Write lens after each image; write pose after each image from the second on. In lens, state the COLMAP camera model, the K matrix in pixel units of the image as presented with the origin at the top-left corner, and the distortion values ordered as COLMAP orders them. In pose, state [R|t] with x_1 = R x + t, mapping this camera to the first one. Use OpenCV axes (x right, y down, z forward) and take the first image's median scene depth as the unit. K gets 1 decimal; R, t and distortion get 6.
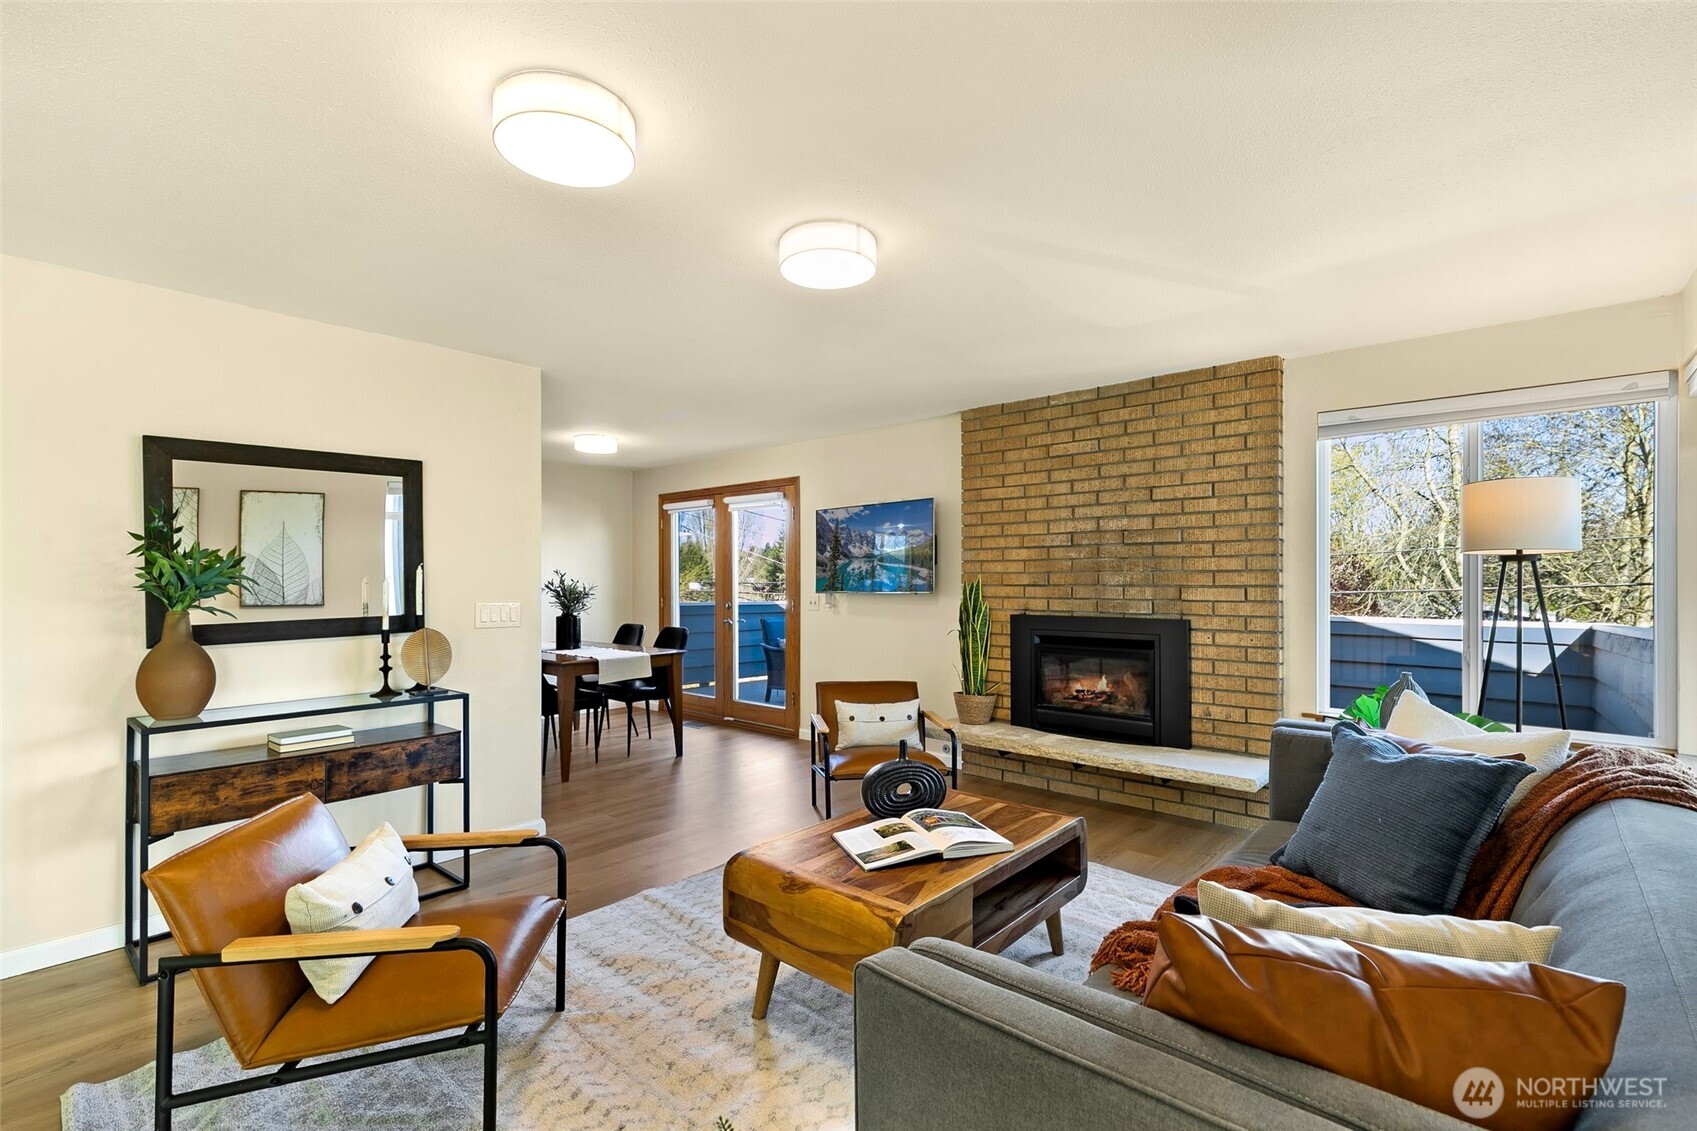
lens RADIAL K [[759.0, 0, 853.3], [0, 759.0, 574.9], [0, 0, 1]] dist [0.016719, -0.004963]
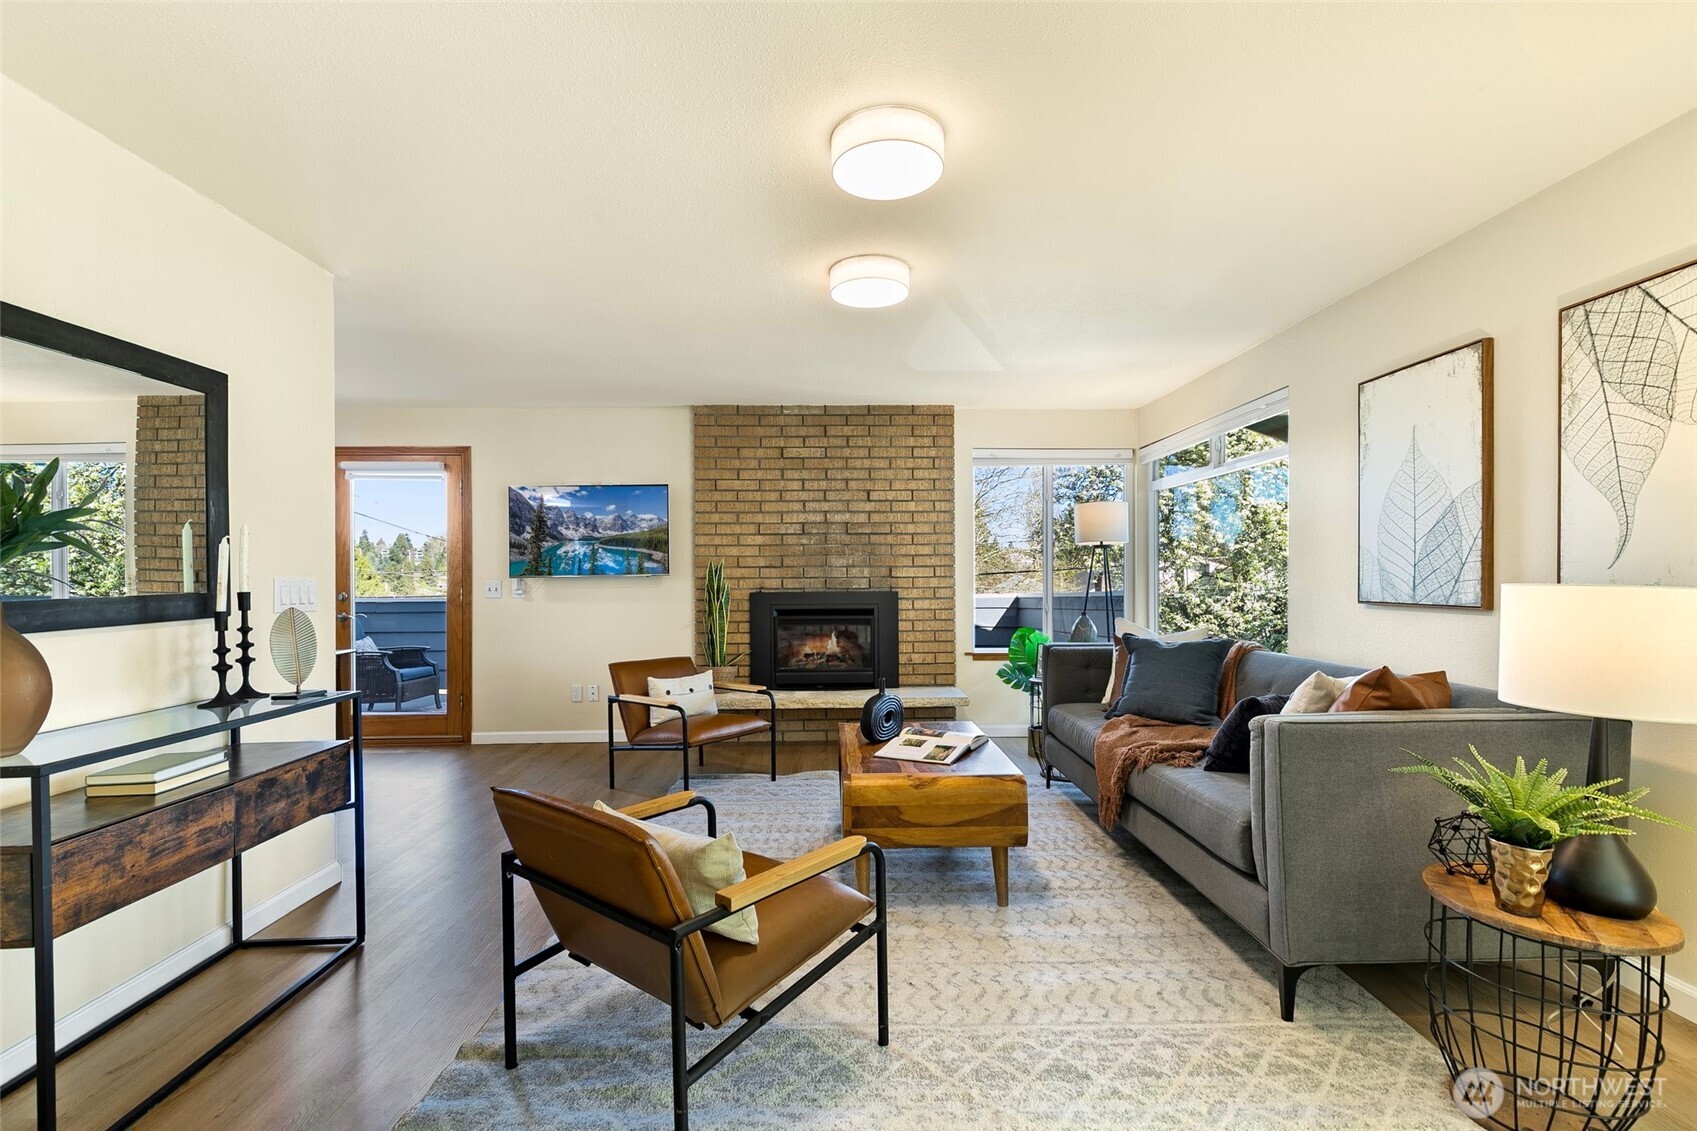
lens RADIAL K [[759.0, 0, 846.7], [0, 759.0, 576.9], [0, 0, 1]] dist [0.016719, -0.004963]
pose [[0.735274, -0.001380, 0.677769, -0.495248], [0.001173, 0.999999, 0.000763, 0.030249], [-0.677769, 0.000234, 0.735275, 0.074369]]
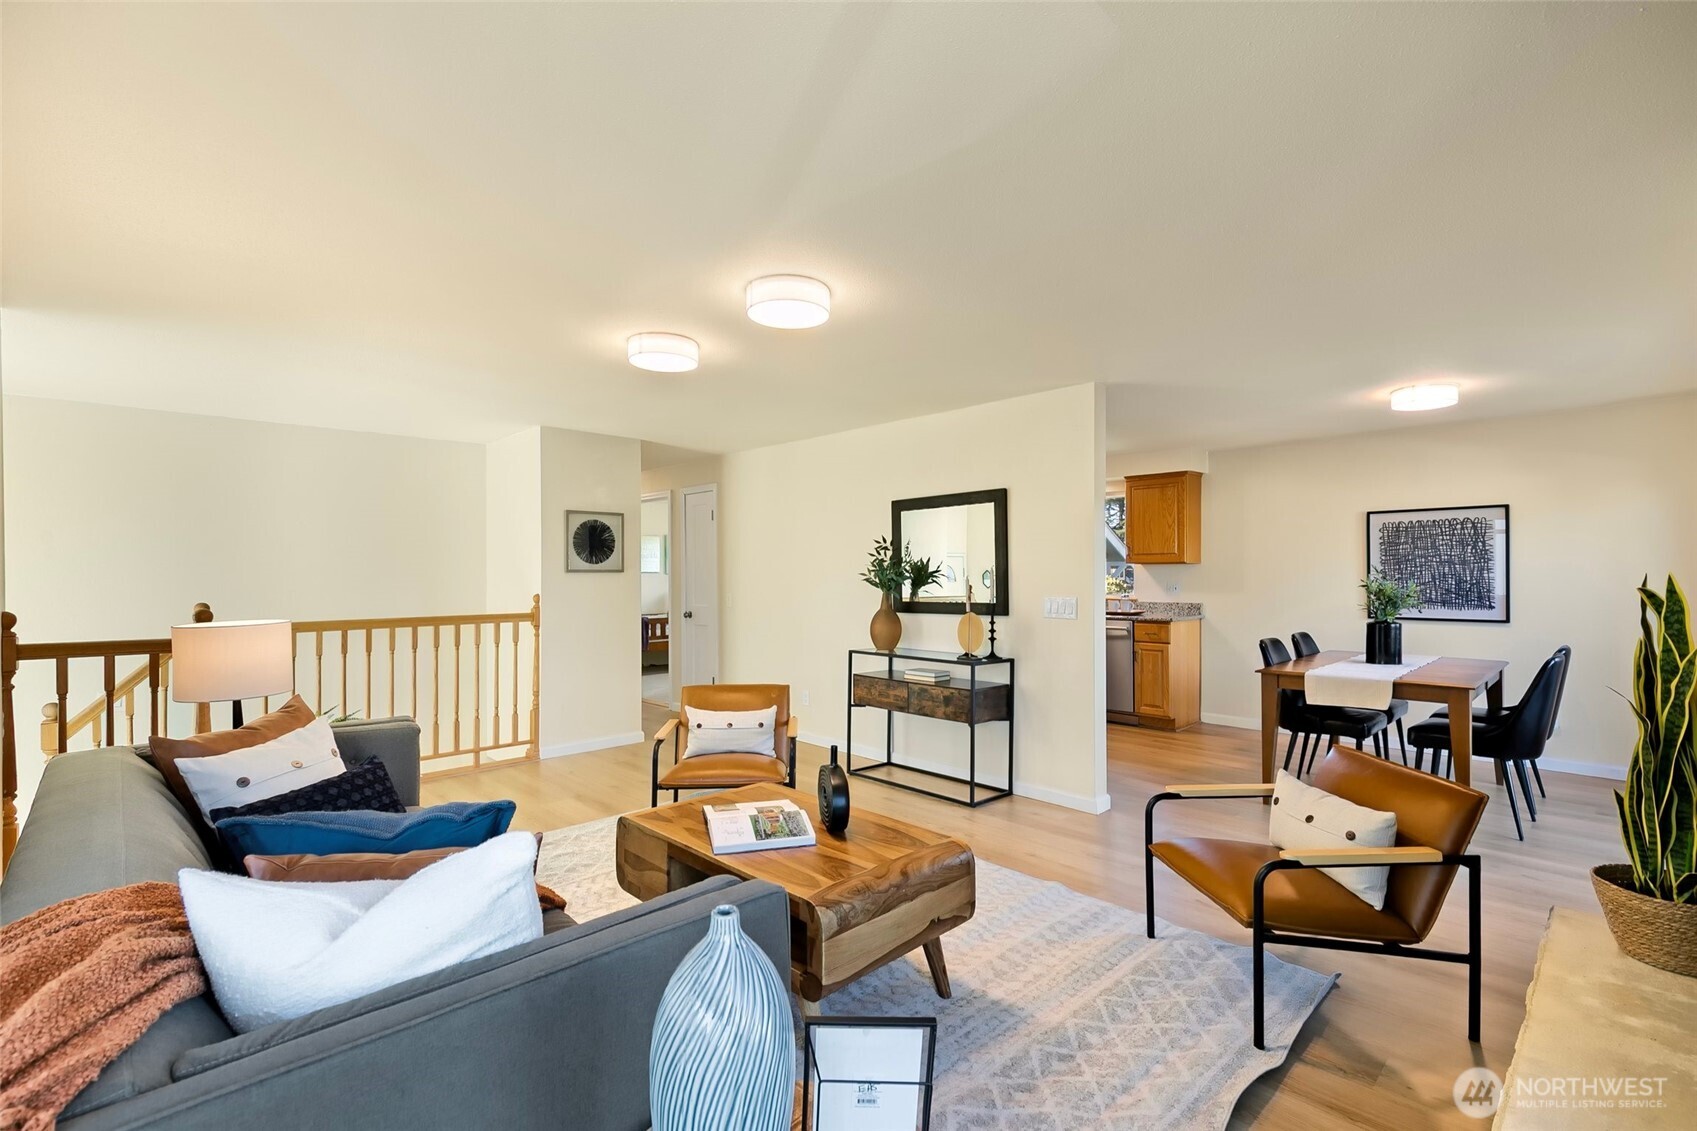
lens RADIAL K [[759.0, 0, 843.9], [0, 759.0, 573.9], [0, 0, 1]] dist [0.016719, -0.004963]
pose [[-0.083458, 0.008034, -0.996479, 0.620235], [0.004831, 0.999959, 0.007657, -0.008502], [0.996500, -0.004175, -0.083494, 0.658730]]
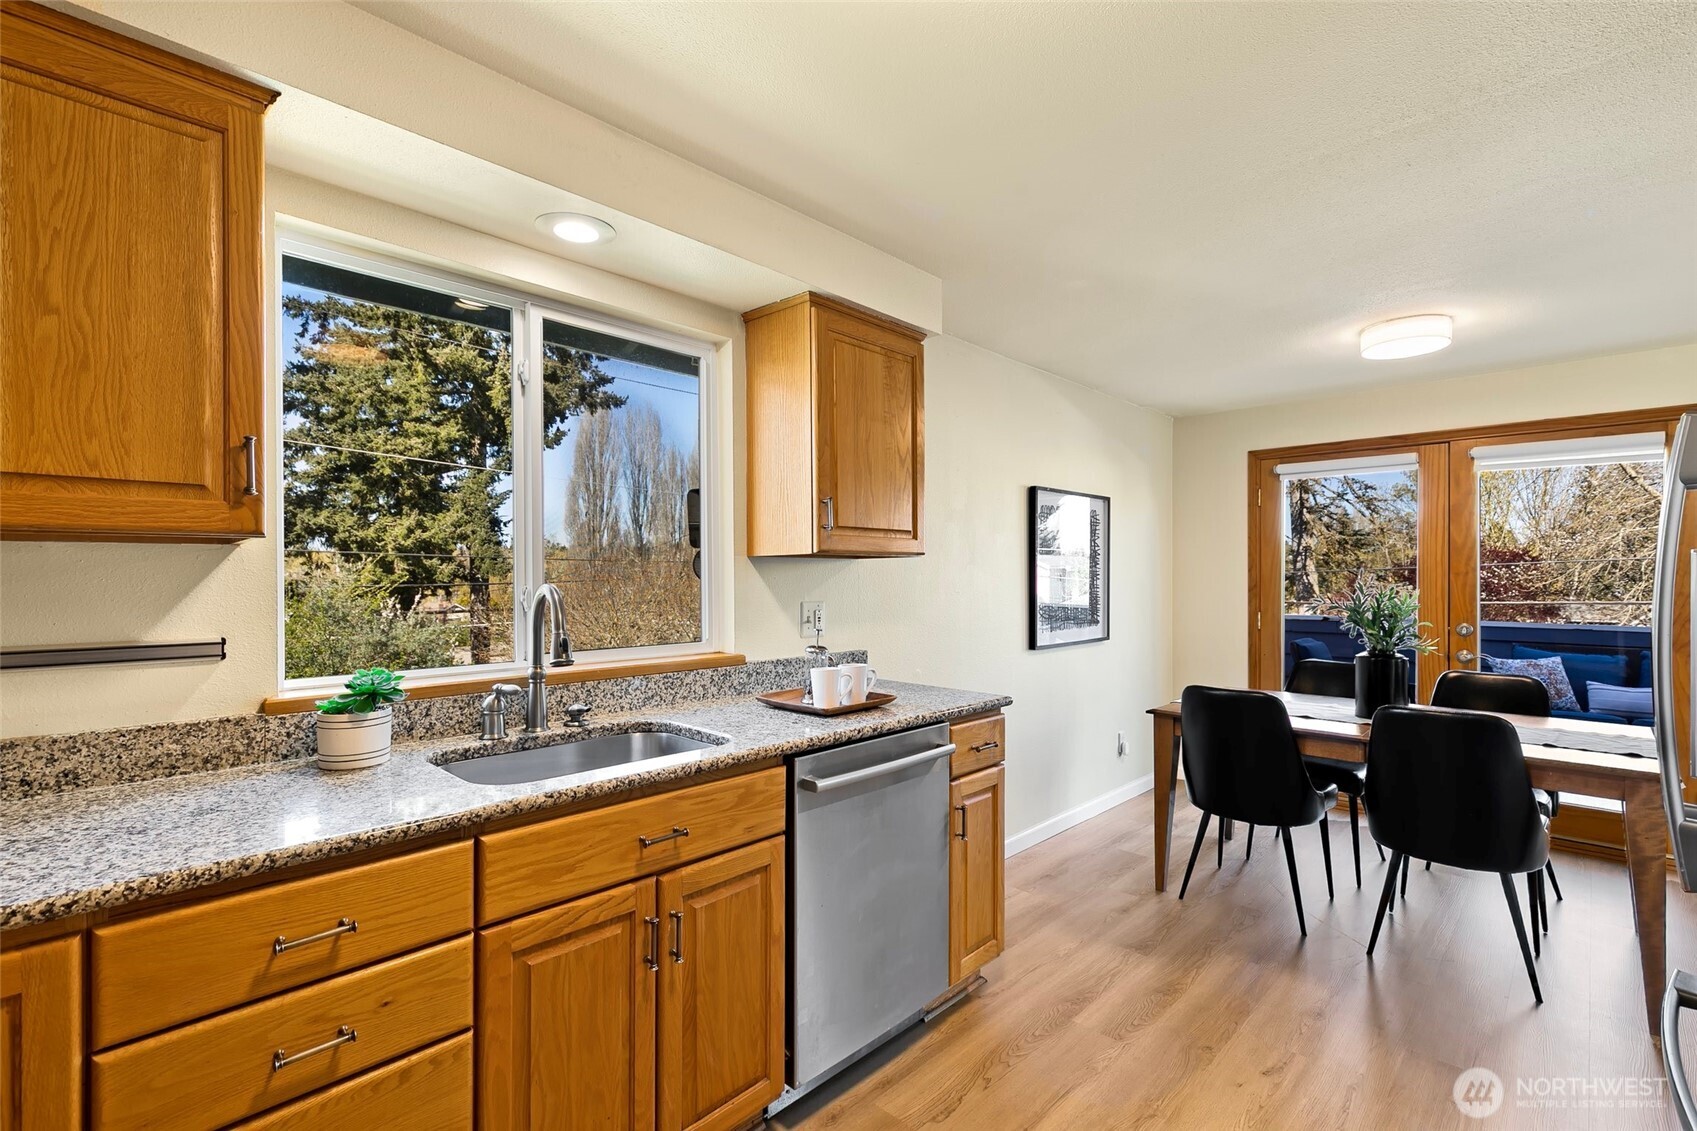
lens RADIAL K [[759.0, 0, 839.3], [0, 759.0, 574.0], [0, 0, 1]] dist [0.016719, -0.004963]
pose [[0.998488, 0.004060, -0.054821, -0.953780], [-0.004265, 0.999984, -0.003632, 0.001451], [0.054805, 0.003860, 0.998490, 0.584283]]
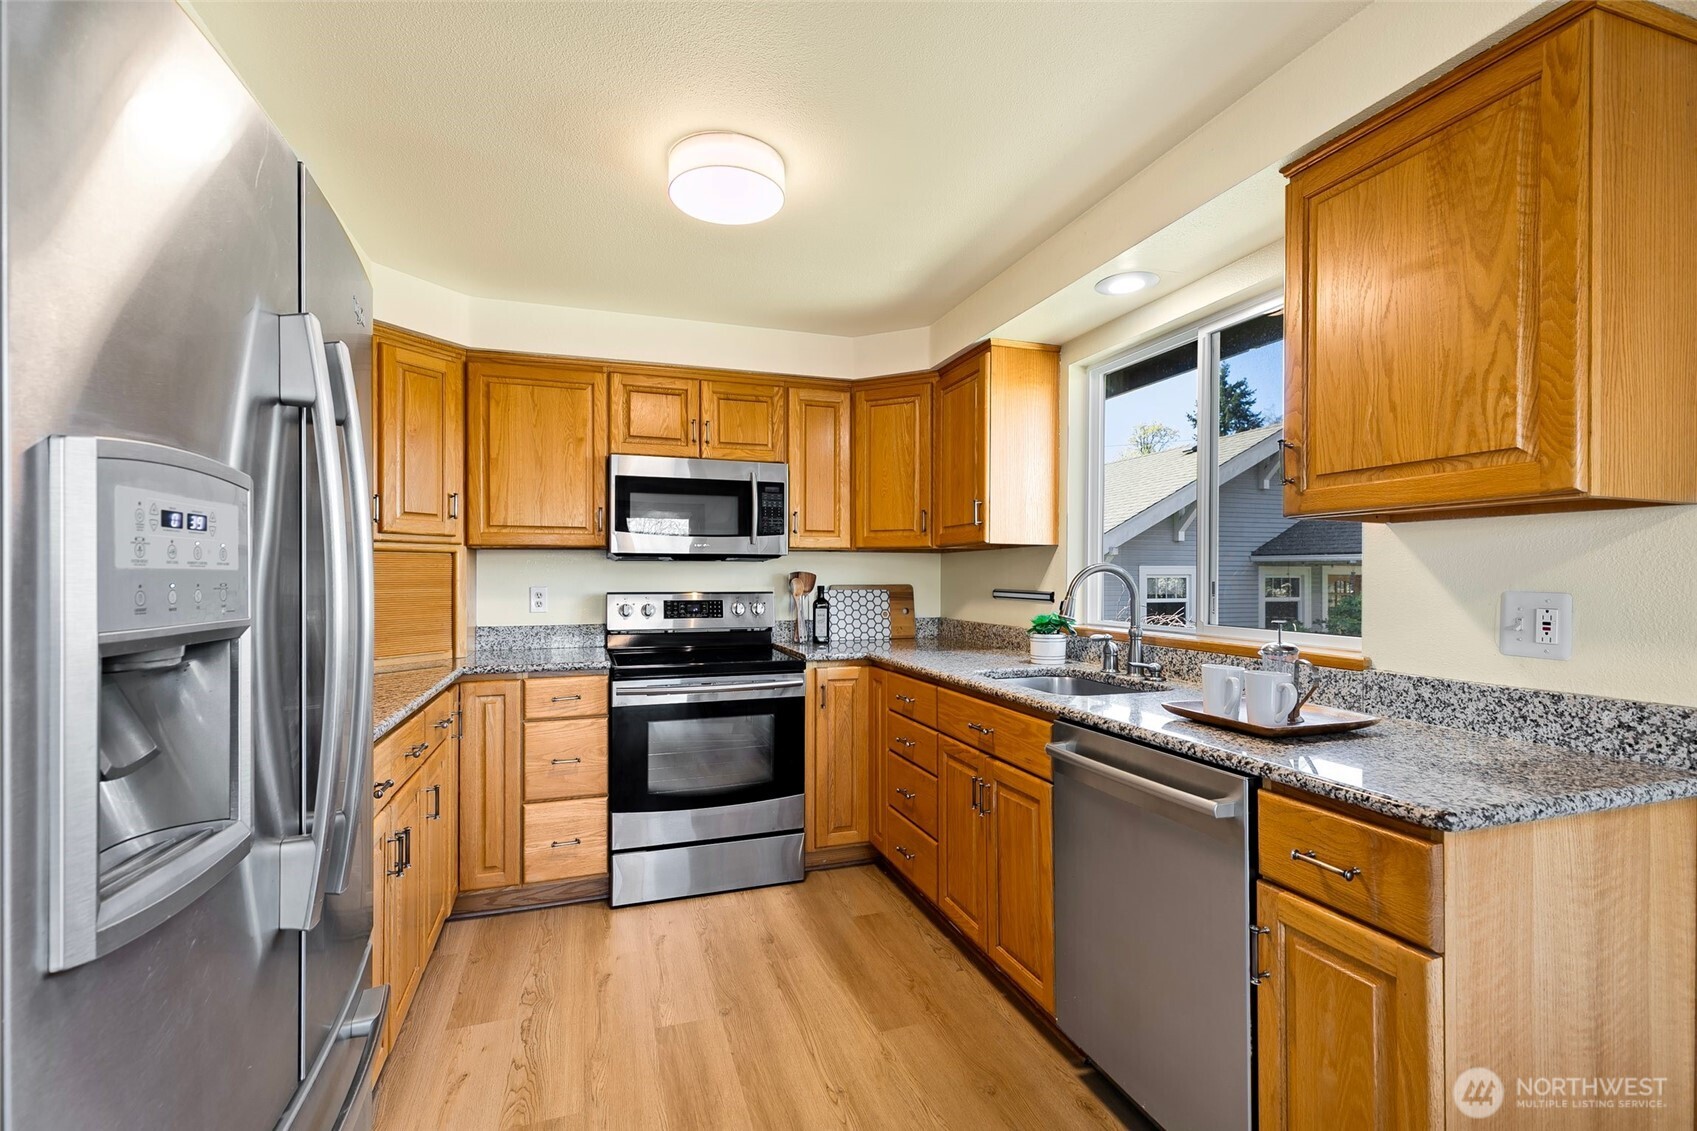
lens RADIAL K [[759.0, 0, 837.8], [0, 759.0, 572.5], [0, 0, 1]] dist [0.016719, -0.004963]
pose [[-0.504014, 0.003593, -0.863688, -0.546393], [0.003859, 0.999991, 0.001909, 0.010790], [0.863687, -0.002371, -0.504023, 1.108173]]
